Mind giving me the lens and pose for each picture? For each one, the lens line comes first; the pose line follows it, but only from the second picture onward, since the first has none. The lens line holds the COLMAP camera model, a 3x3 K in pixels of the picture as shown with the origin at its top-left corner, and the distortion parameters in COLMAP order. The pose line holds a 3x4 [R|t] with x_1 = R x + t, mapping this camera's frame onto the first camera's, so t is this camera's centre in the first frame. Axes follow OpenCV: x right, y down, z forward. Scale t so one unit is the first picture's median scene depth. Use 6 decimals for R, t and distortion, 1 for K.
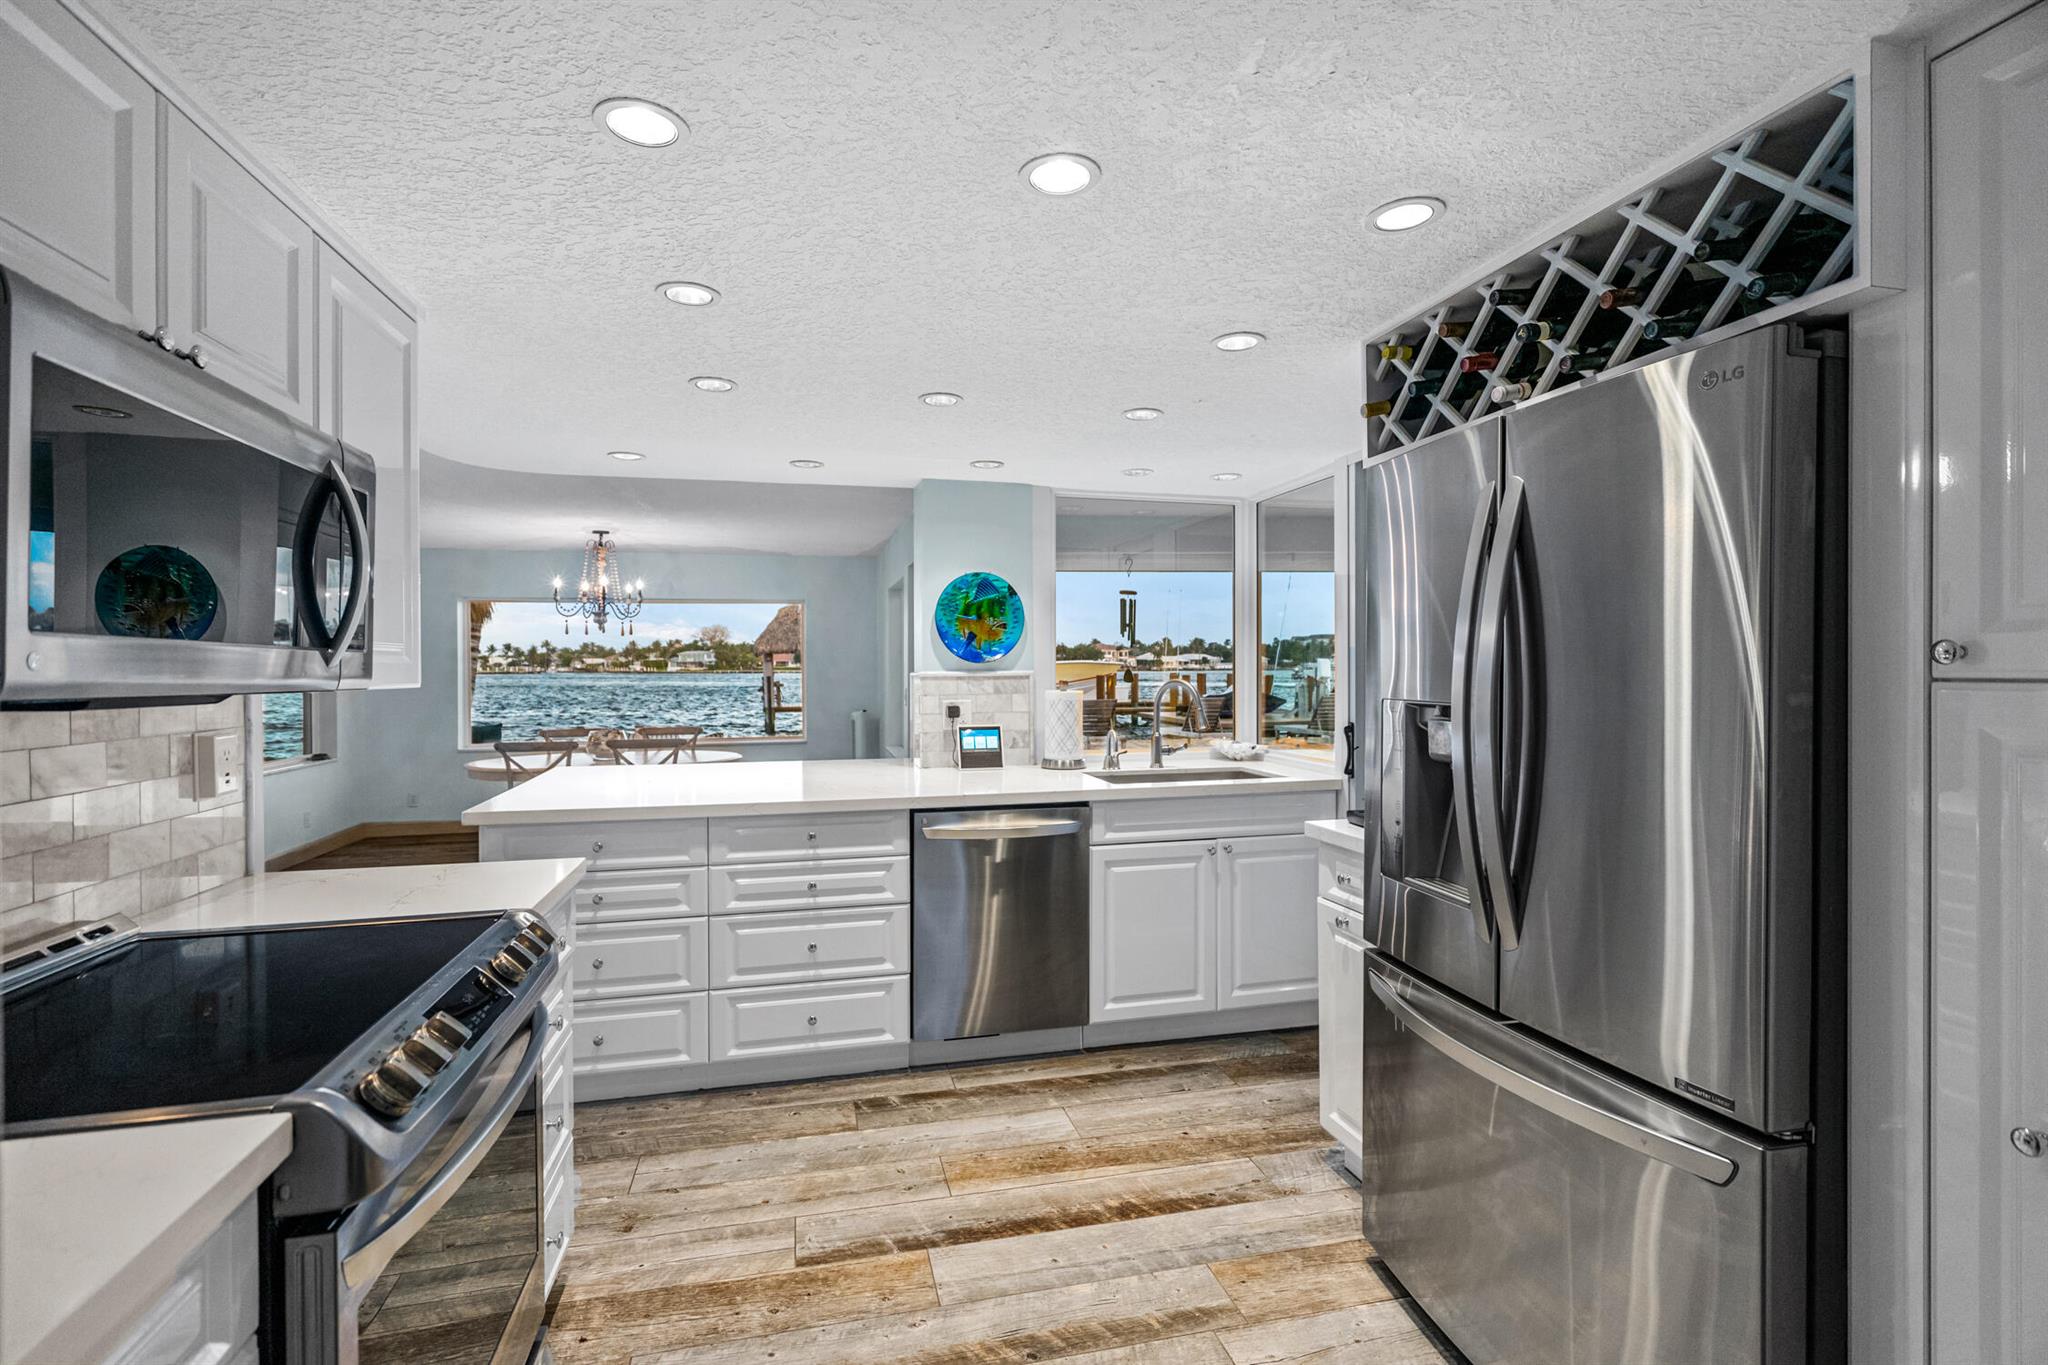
lens RADIAL K [[927.6, 0, 1024.0], [0, 927.6, 682.5], [0, 0, 1]] dist [0.001972, 0.000356]
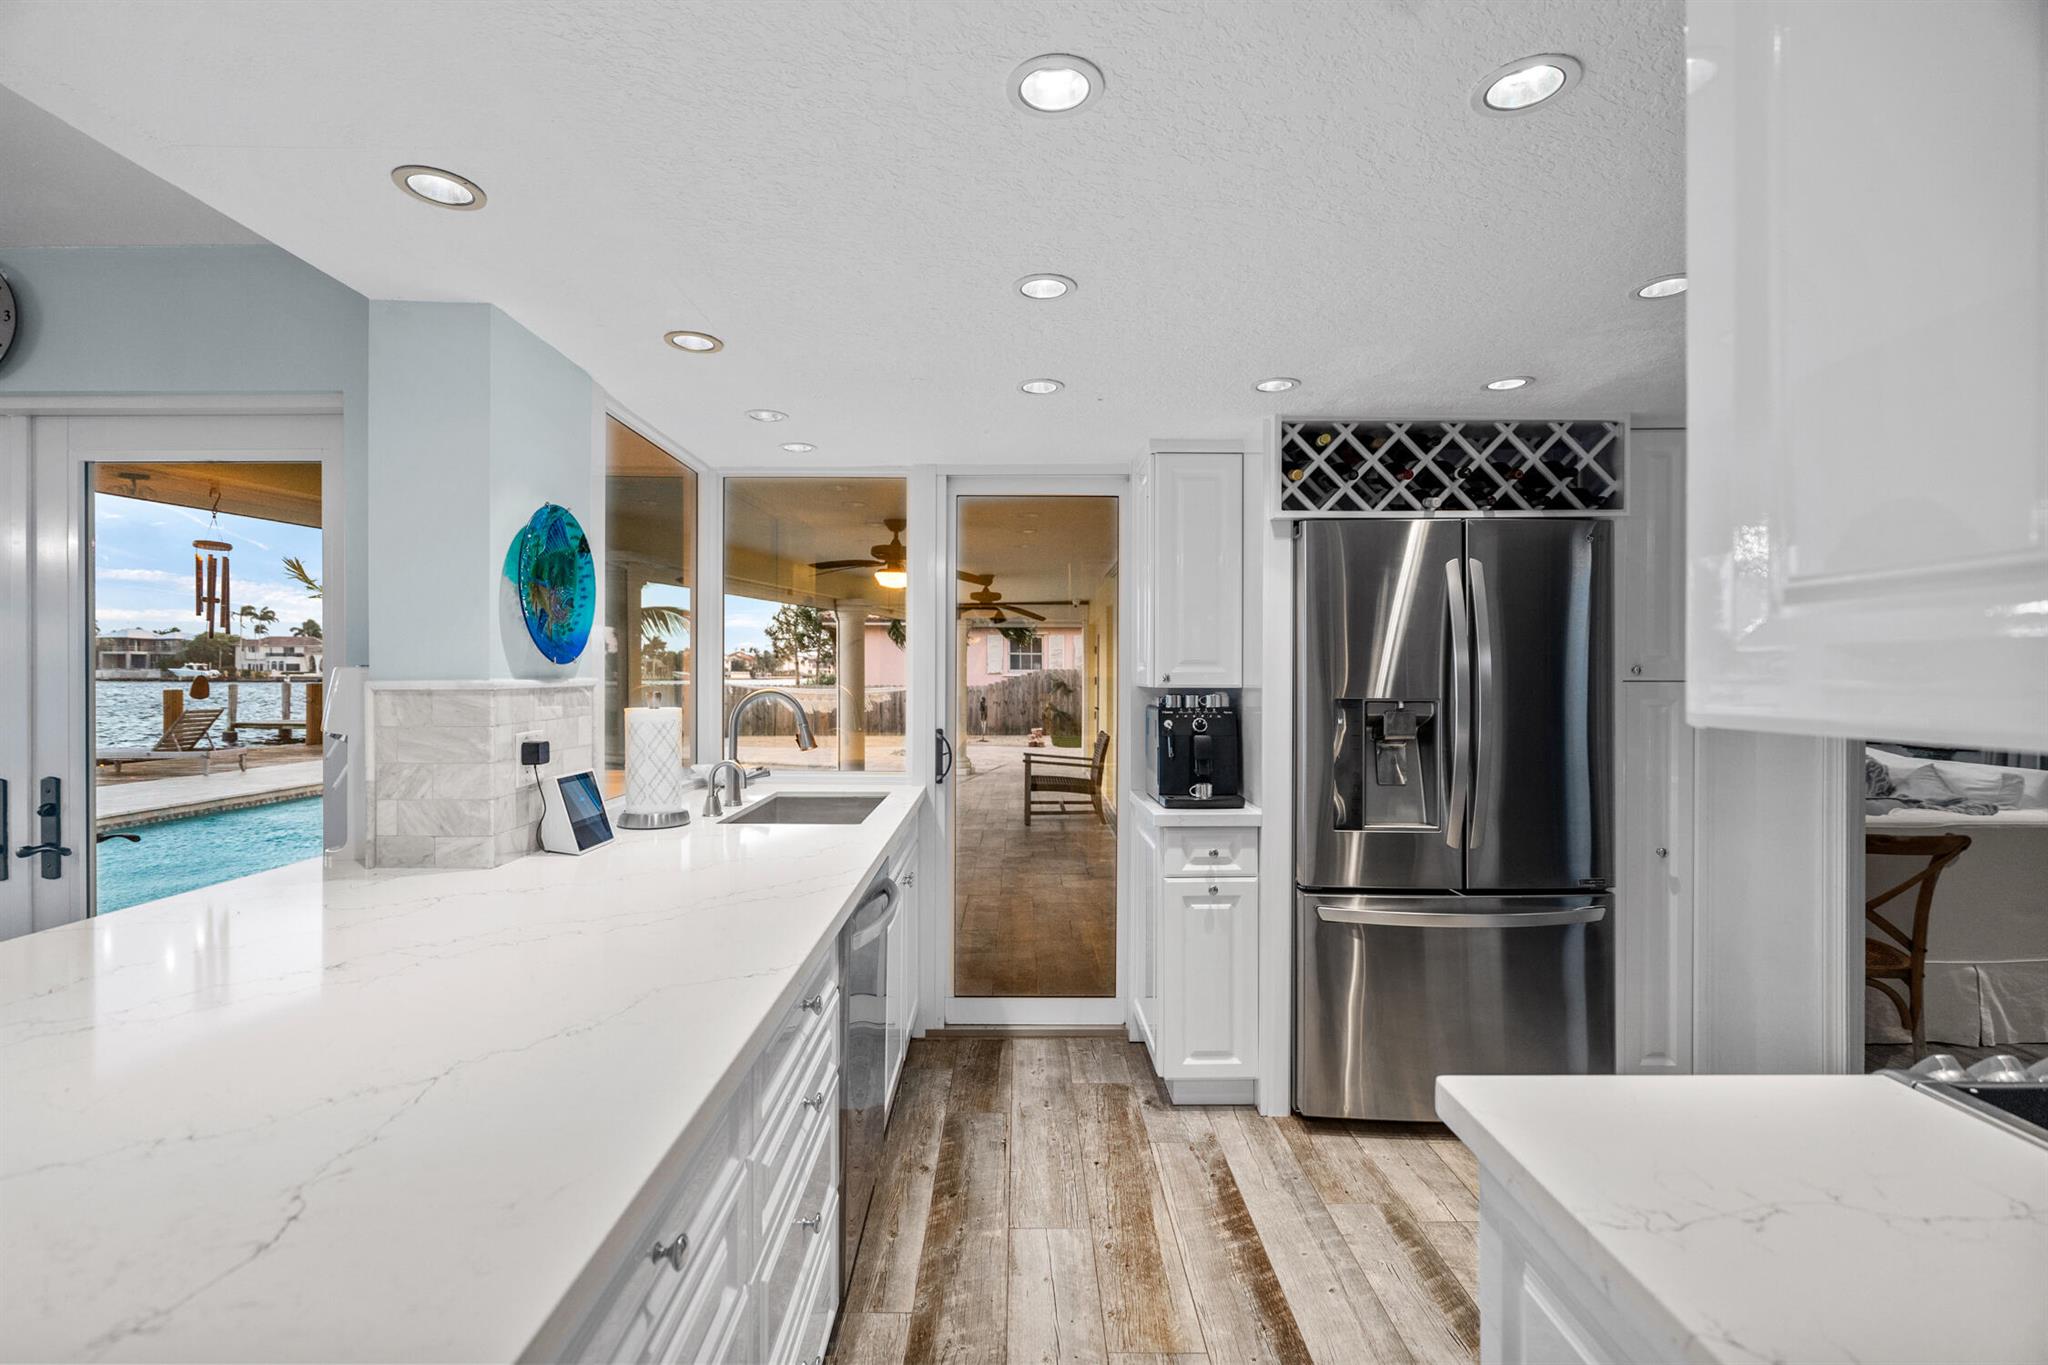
lens RADIAL K [[917.0, 0, 1003.4], [0, 917.0, 686.1], [0, 0, 1]] dist [-0.008856, 0.001385]
pose [[0.245655, -0.009112, 0.969314, -0.689039], [0.013229, 0.999894, 0.006047, -0.009519], [-0.969267, 0.011338, 0.245750, 0.781960]]
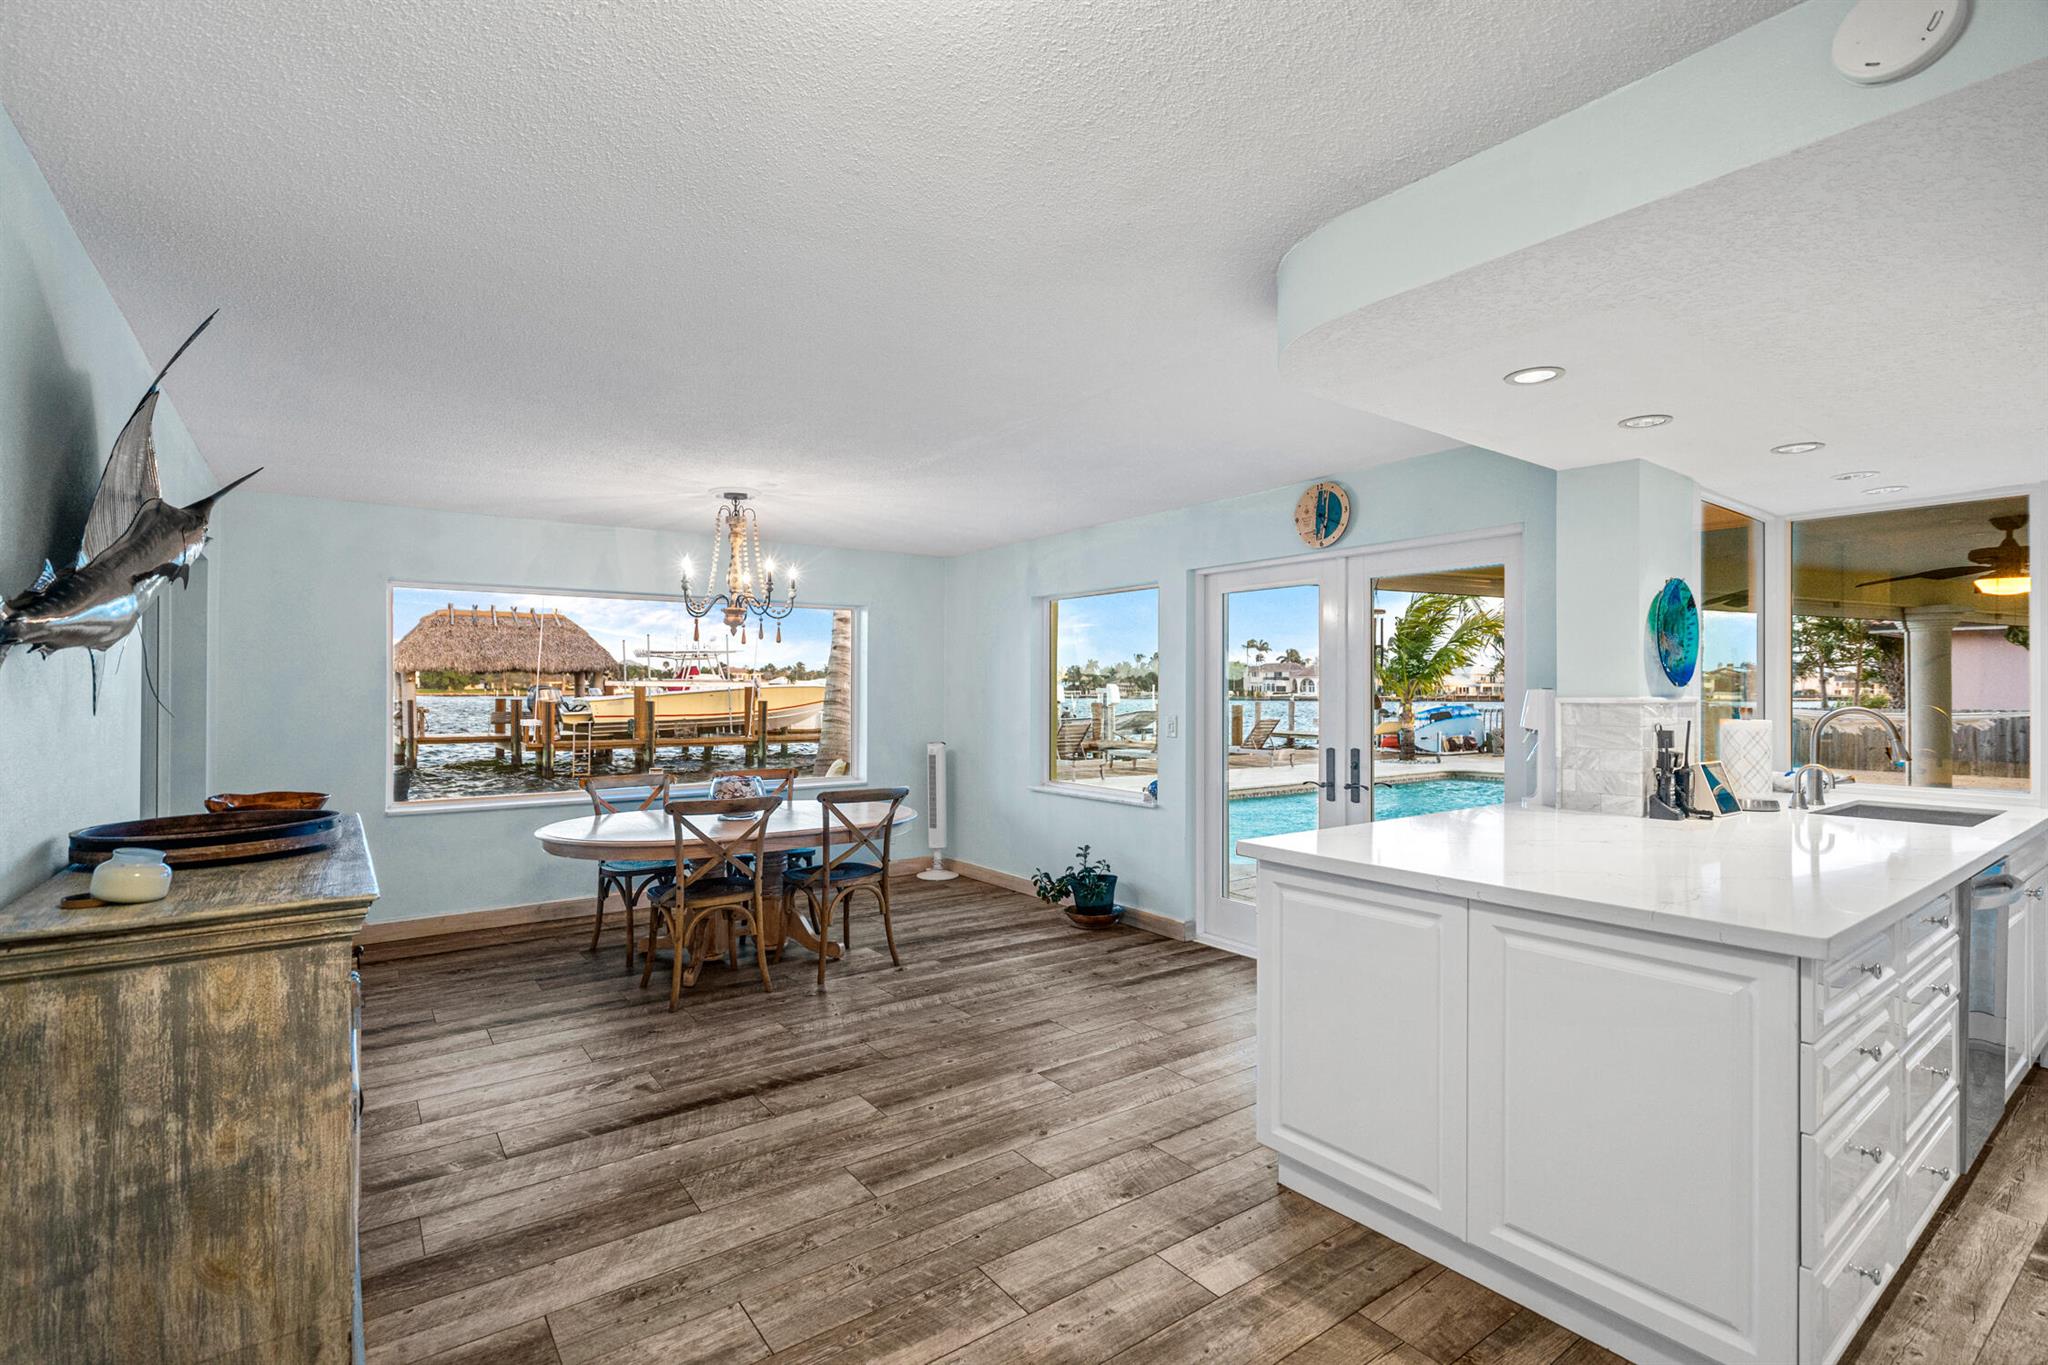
lens RADIAL K [[927.6, 0, 1024.0], [0, 927.6, 682.5], [0, 0, 1]] dist [0.001972, 0.000356]
pose [[0.922825, 0.010468, 0.385078, -1.196171], [-0.000109, 0.999638, -0.026914, -0.002806], [-0.385220, 0.024795, 0.922492, 0.599343]]
